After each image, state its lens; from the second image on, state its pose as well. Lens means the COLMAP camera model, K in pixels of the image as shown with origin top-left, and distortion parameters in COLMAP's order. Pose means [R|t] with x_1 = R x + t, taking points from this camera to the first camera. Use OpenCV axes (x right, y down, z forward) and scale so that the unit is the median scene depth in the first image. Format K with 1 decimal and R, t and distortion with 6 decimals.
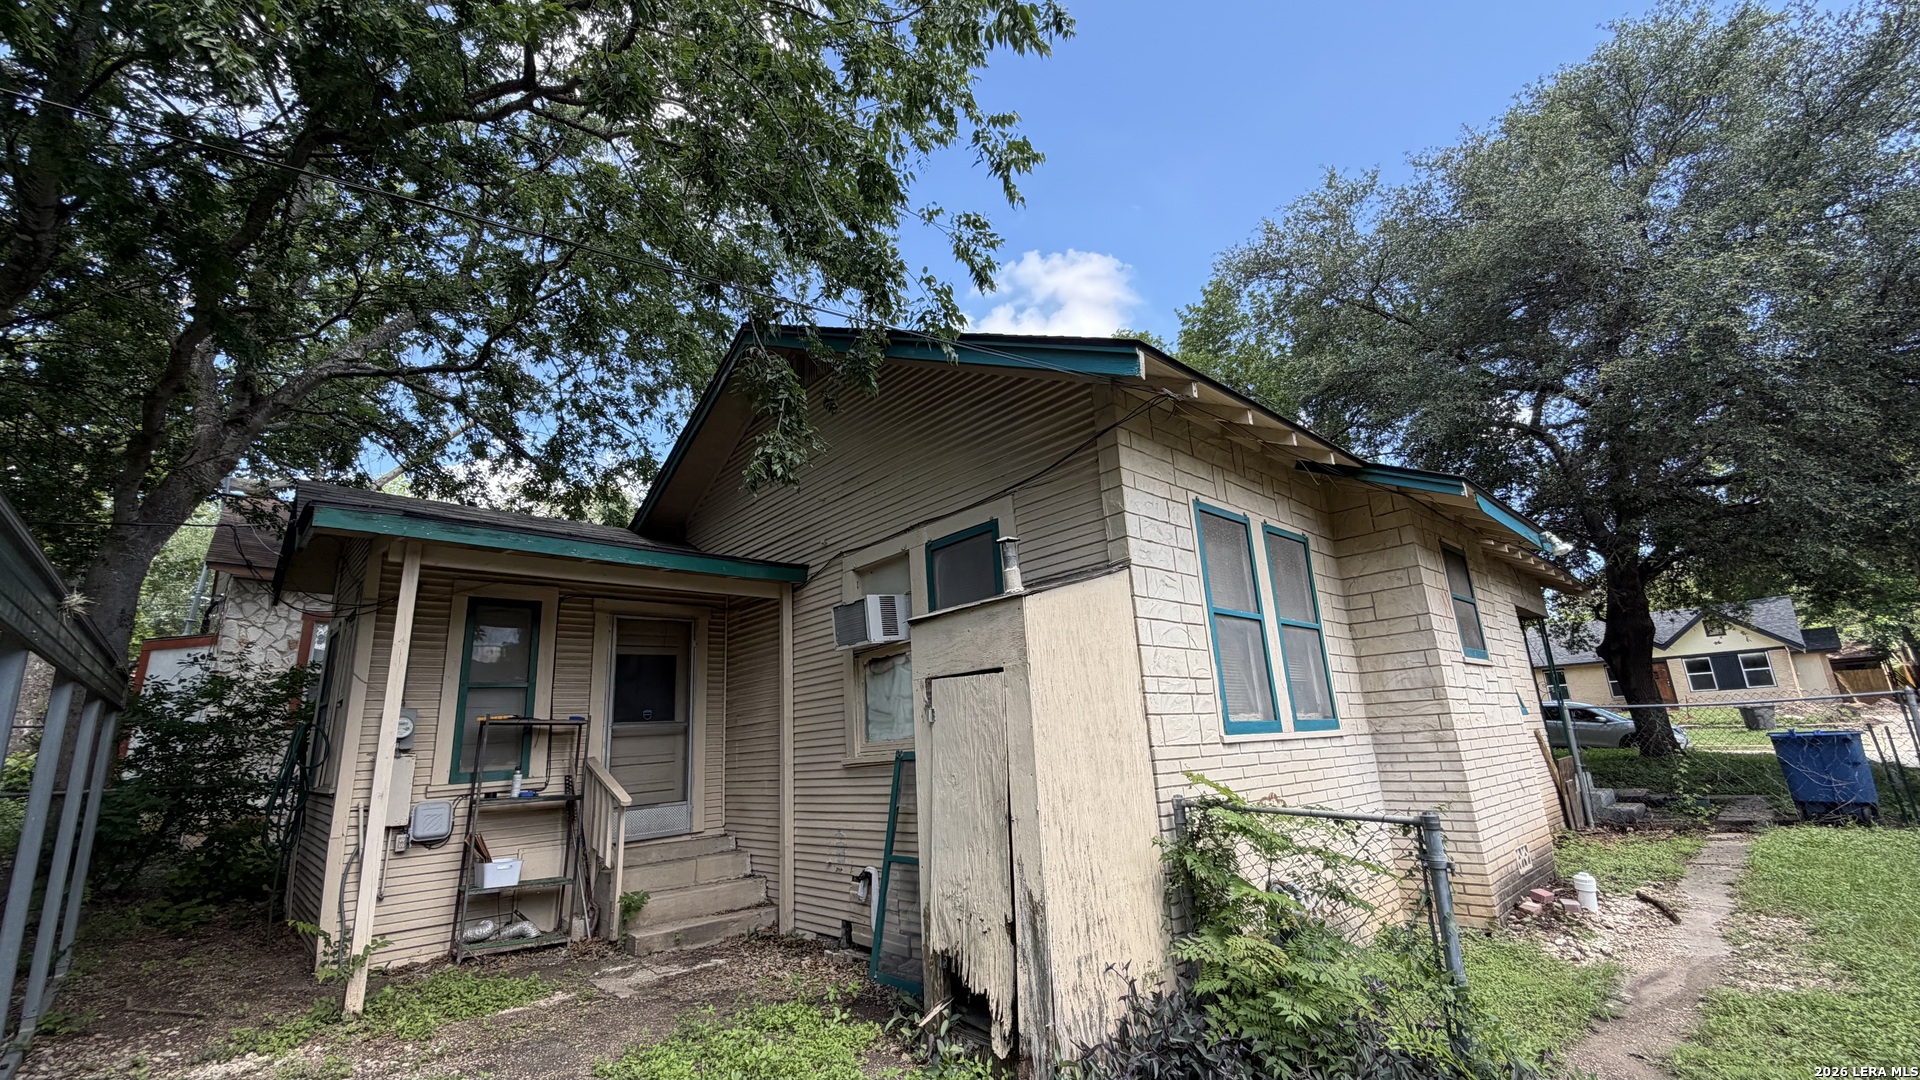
lens RADIAL K [[778.1, 0, 960.0], [0, 778.1, 540.0], [0, 0, 1]] dist [0.003879, 0.000117]
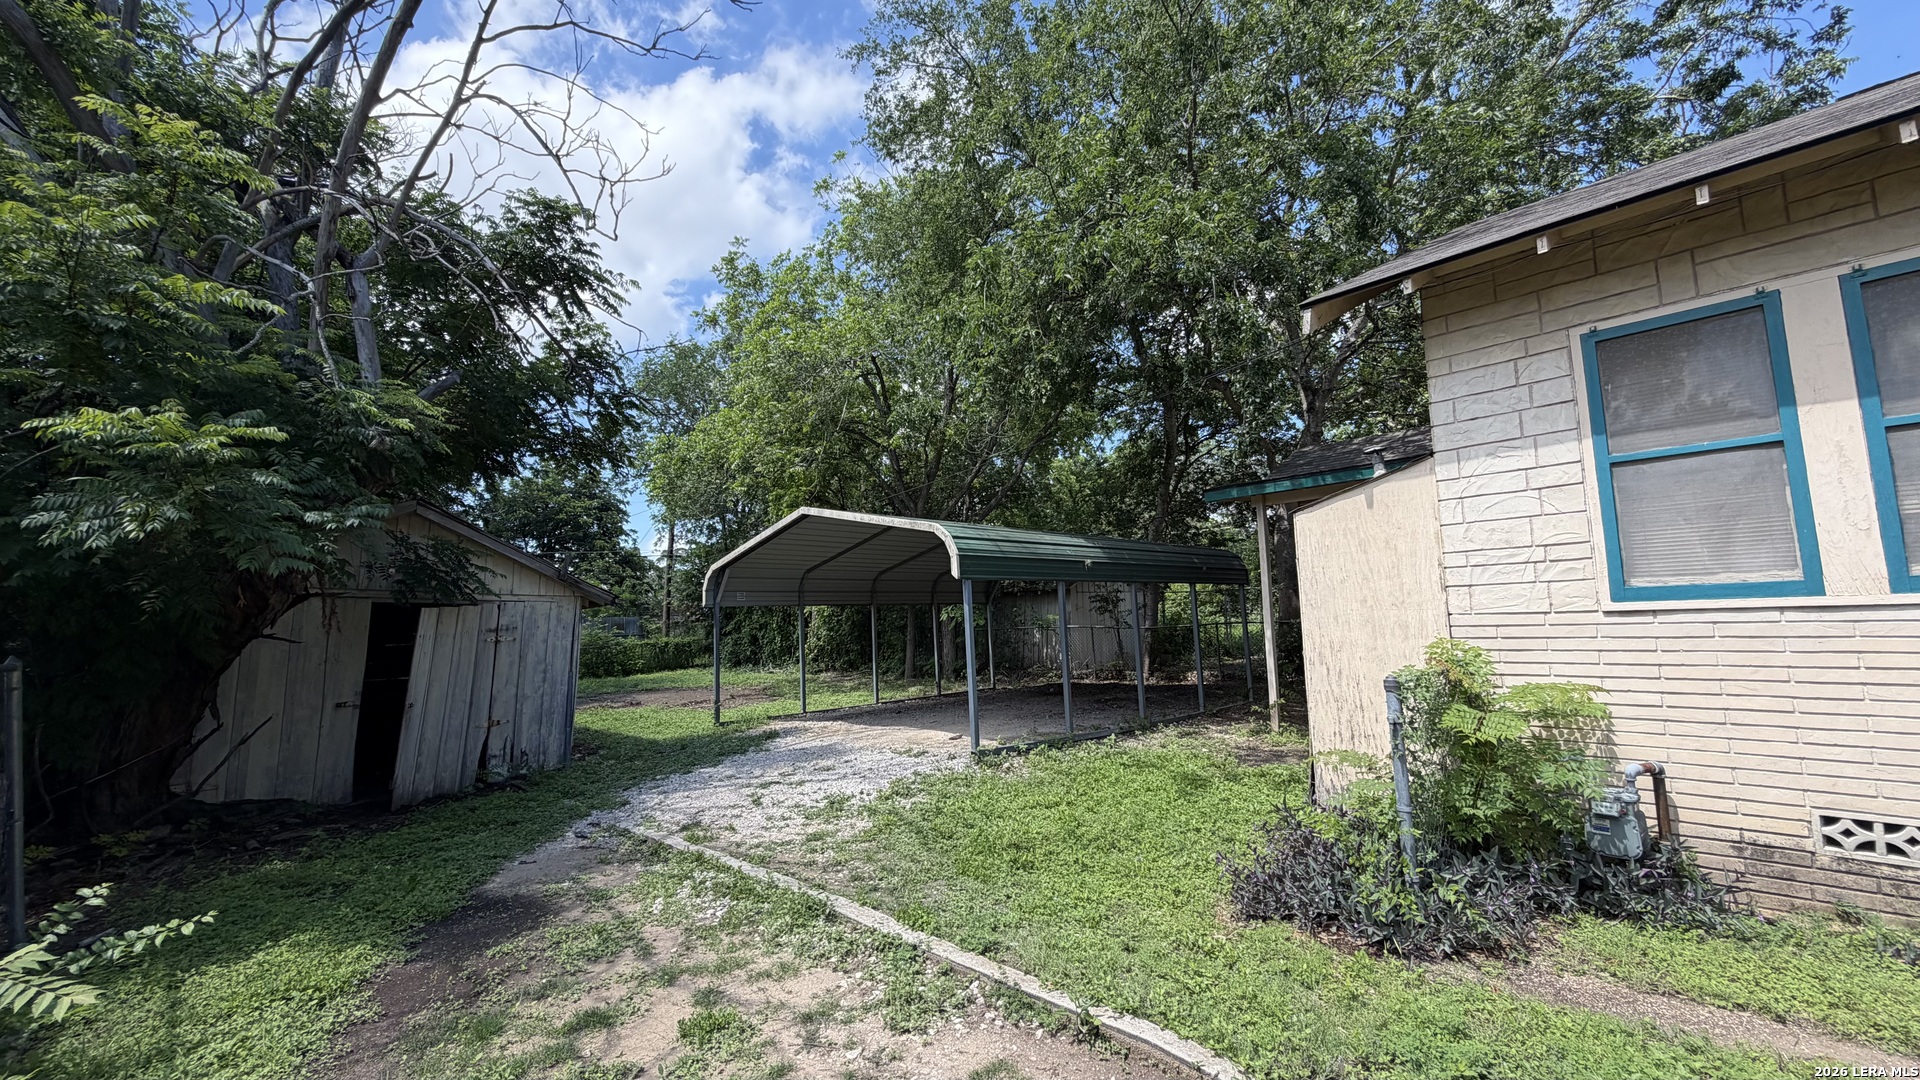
lens RADIAL K [[748.3, 0, 949.6], [0, 748.3, 517.6], [0, 0, 1]] dist [-0.034146, 0.021617]
pose [[0.000324, -0.111854, -0.993725, 1.092292], [0.266725, 0.957734, -0.107716, 0.042912], [0.963773, -0.265016, 0.030145, 0.246922]]
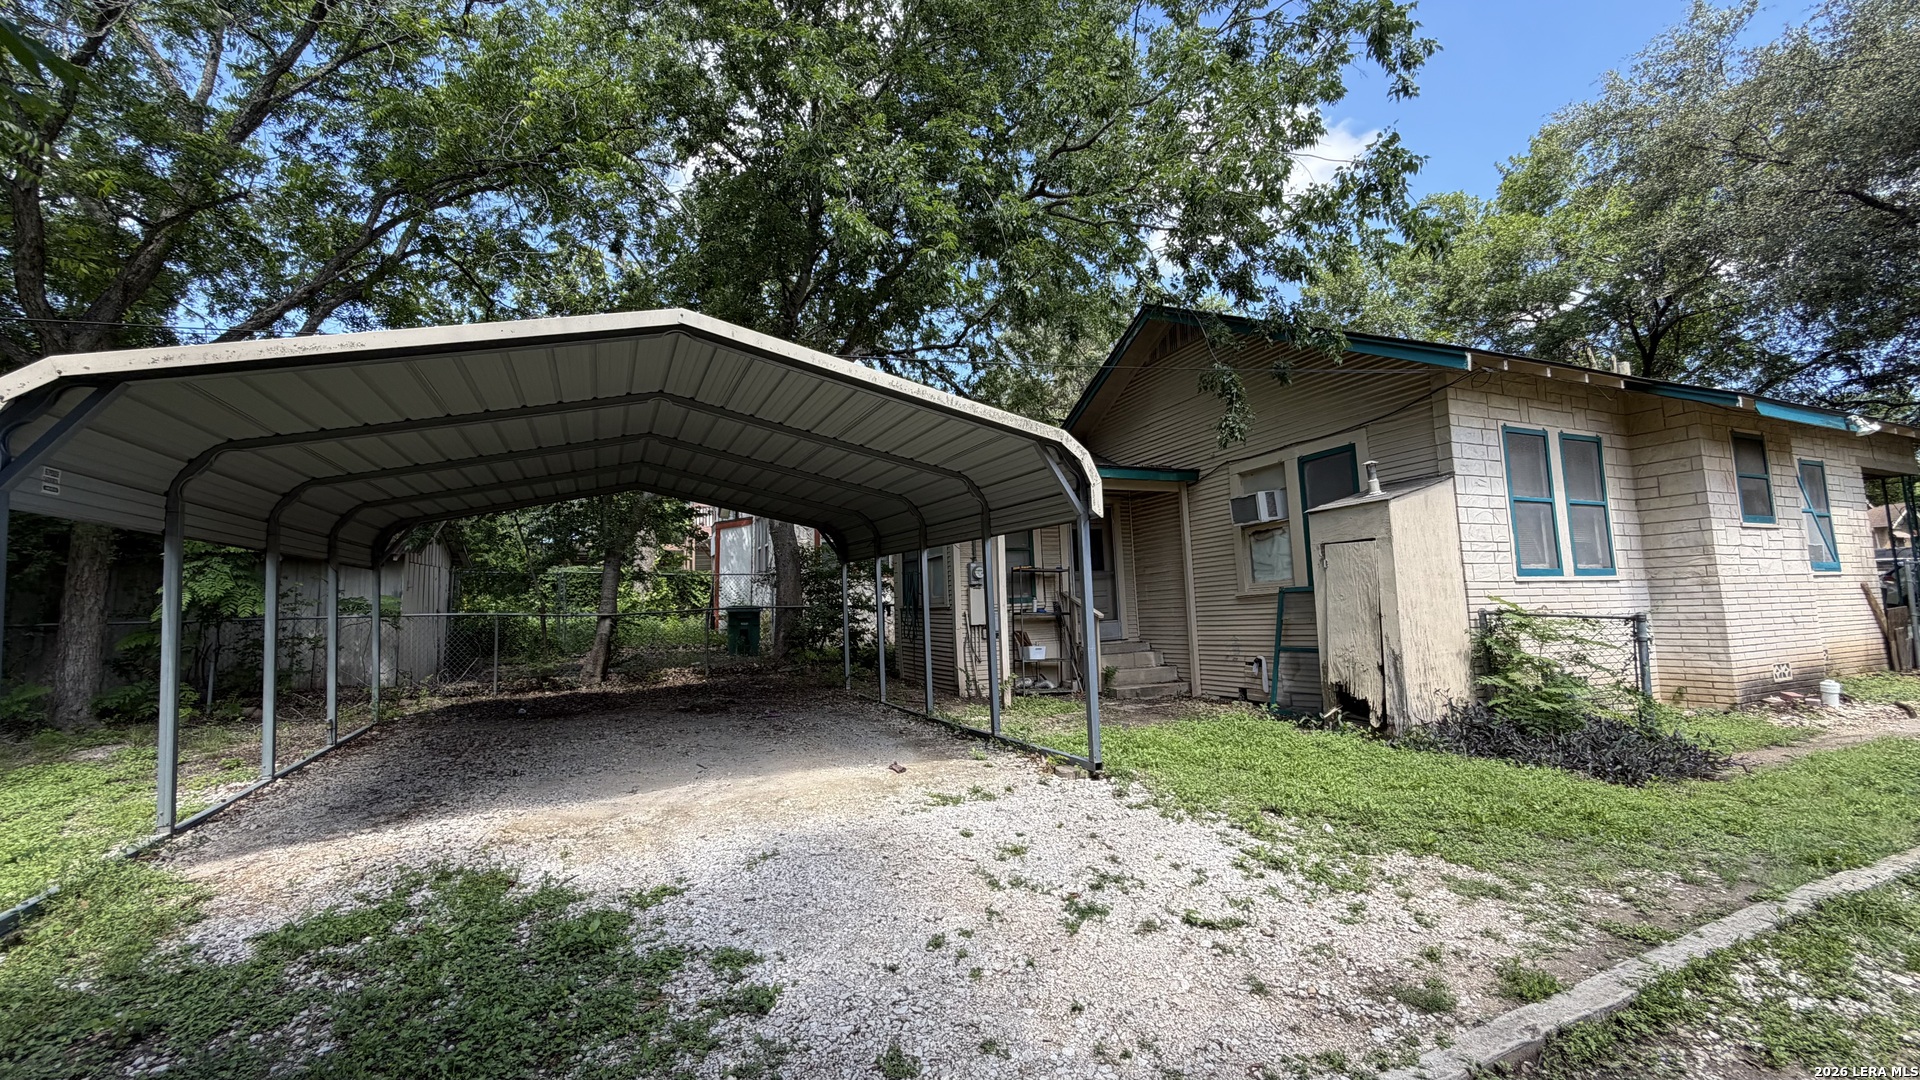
lens RADIAL K [[763.2, 0, 955.6], [0, 763.2, 540.0], [0, 0, 1]] dist [-0.000578, 0.000115]
pose [[0.945026, -0.011157, -0.326804, -0.221690], [0.068392, 0.984058, 0.164174, -0.149544], [0.319762, -0.177500, 0.930723, -0.759953]]
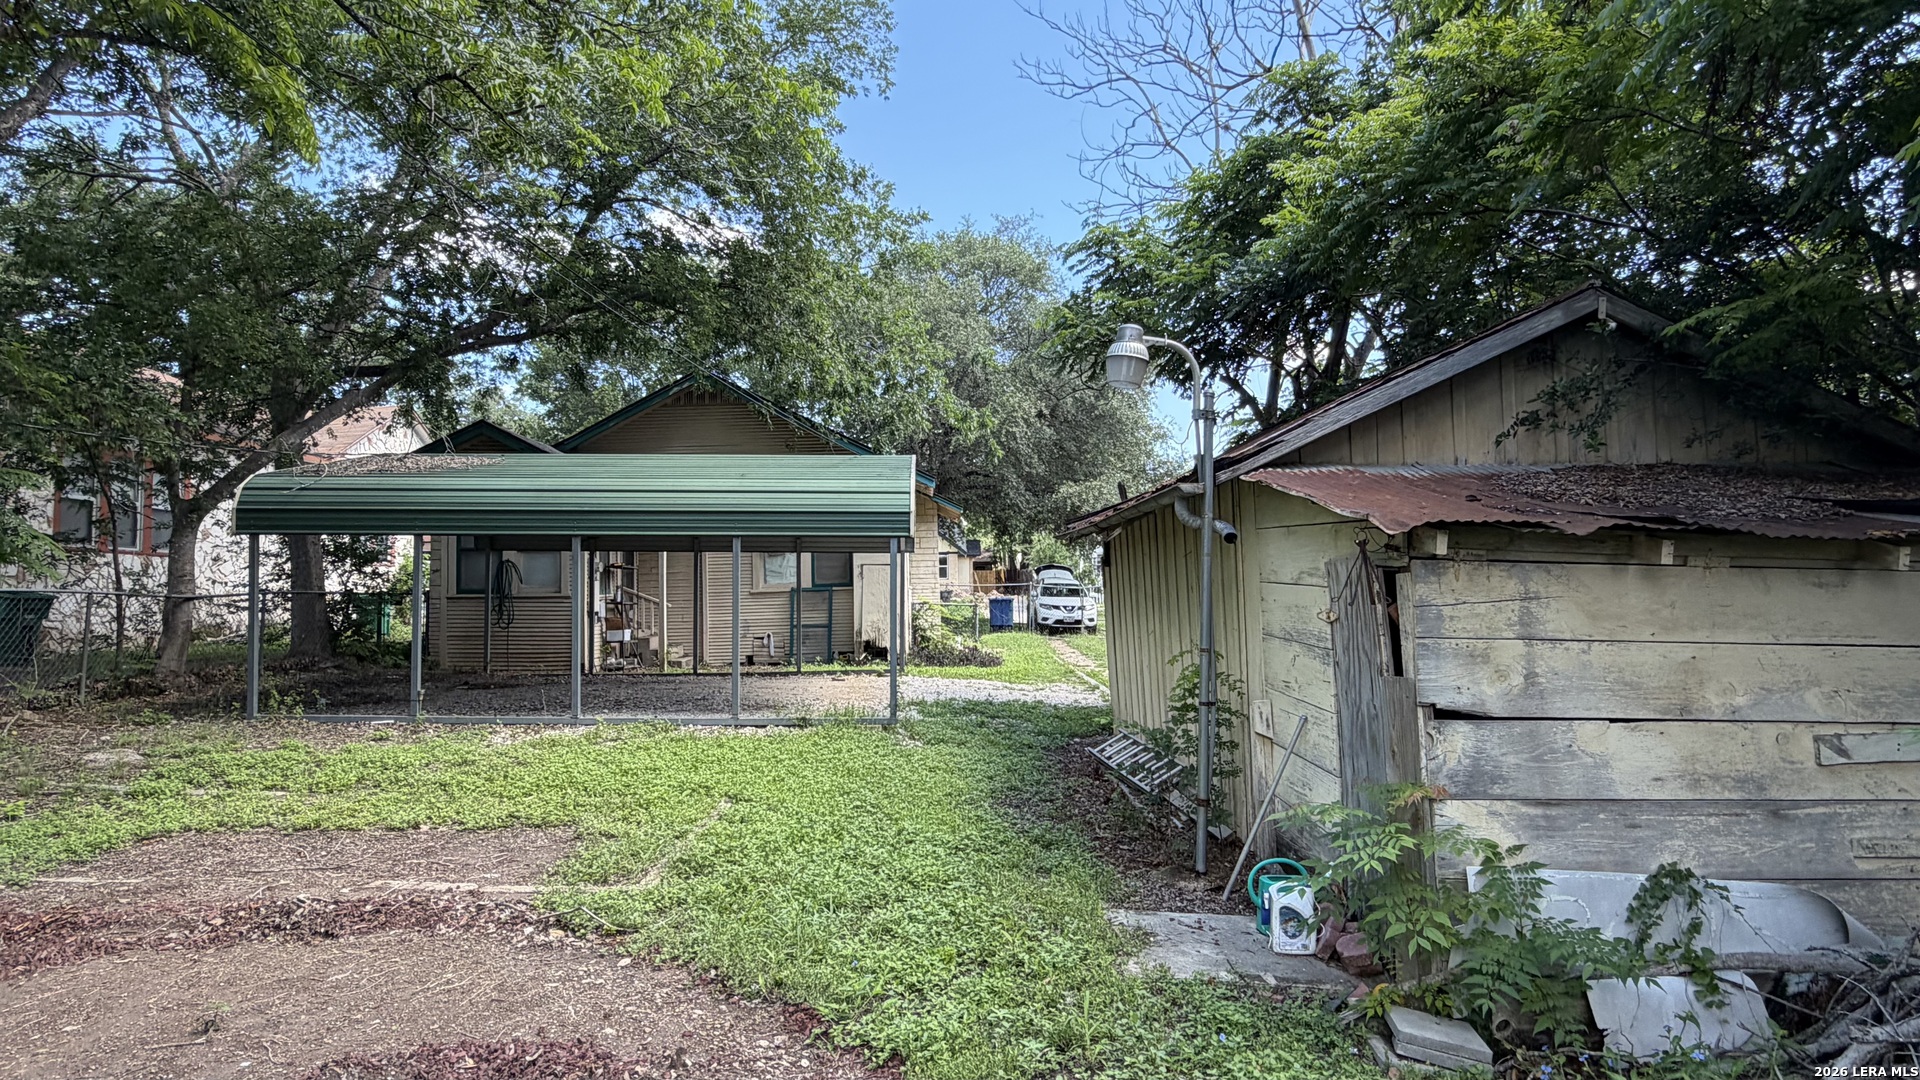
lens RADIAL K [[1060.2, 0, 960.0], [0, 1060.2, 540.0], [0, 0, 1]] dist [-0.004974, 0.001603]
pose [[0.670826, 0.080988, 0.737180, -2.550724], [-0.208837, 0.974423, 0.082987, -0.315913], [-0.711604, -0.209620, 0.670581, -1.881407]]
